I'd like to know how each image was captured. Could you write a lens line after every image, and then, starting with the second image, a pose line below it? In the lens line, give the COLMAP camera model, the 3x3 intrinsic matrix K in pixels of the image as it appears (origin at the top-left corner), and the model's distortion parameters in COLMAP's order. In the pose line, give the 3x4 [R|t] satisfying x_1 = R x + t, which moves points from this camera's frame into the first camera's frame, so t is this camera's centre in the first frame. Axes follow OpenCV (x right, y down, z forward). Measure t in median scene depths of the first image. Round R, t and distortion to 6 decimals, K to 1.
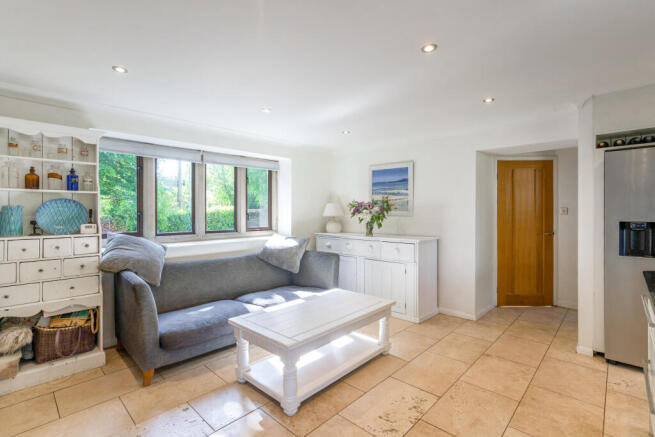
lens RADIAL K [[306.8, 0, 327.5], [0, 306.8, 218.5], [0, 0, 1]] dist [-0.030698, 0.022790]
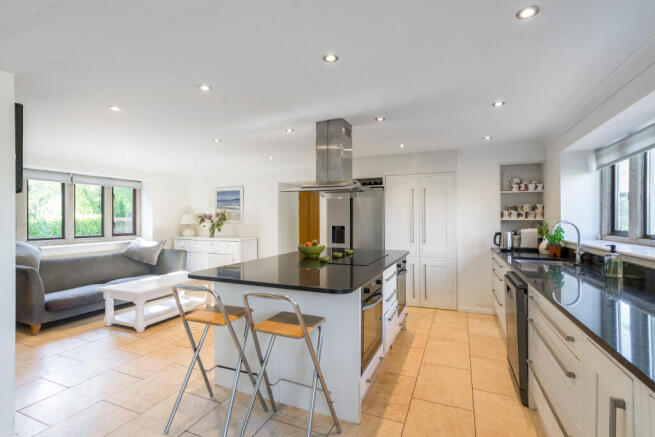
lens RADIAL K [[306.8, 0, 327.5], [0, 306.8, 218.5], [0, 0, 1]] dist [-0.030698, 0.022790]
pose [[0.937493, -0.001896, 0.347998, 0.147882], [0.008724, 0.999799, -0.018055, -0.002047], [-0.347894, 0.019962, 0.937321, -0.549116]]
